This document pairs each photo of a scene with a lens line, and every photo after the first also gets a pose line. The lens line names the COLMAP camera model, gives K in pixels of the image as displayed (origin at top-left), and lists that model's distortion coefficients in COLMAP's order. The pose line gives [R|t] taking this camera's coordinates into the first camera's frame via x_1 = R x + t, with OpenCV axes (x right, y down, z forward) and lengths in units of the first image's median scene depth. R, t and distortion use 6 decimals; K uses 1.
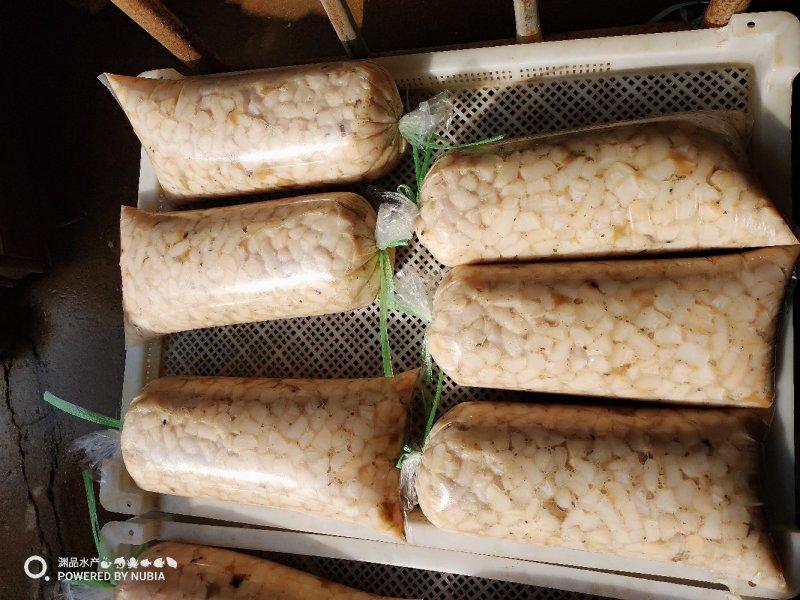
lens RADIAL K [[603.1, 0, 398.0], [0, 603.1, 300.5], [0, 0, 1]] dist [0.045953, -0.042900]
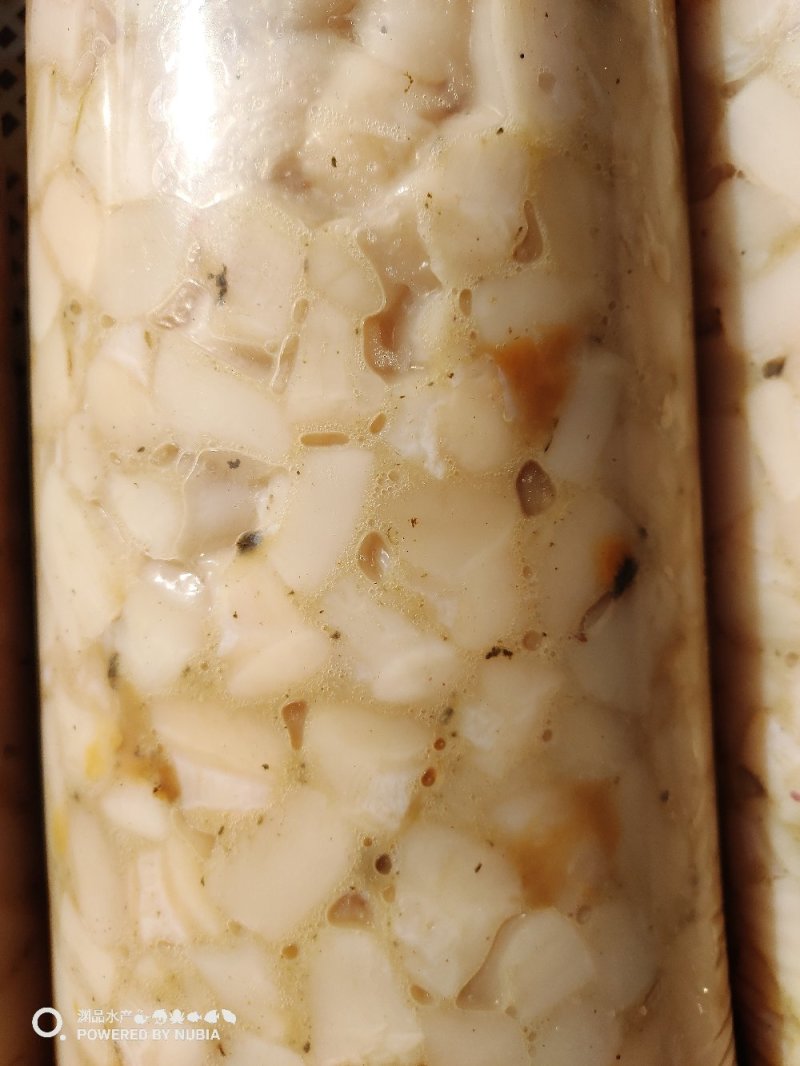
lens RADIAL K [[803.6, 0, 399.7], [0, 803.6, 533.8], [0, 0, 1]] dist [0.045953, -0.042900]
pose [[0.051507, 0.968246, 0.244637, 0.251860], [-0.998534, 0.054019, -0.003567, 0.037994], [-0.016669, -0.244095, 0.969608, 0.778507]]
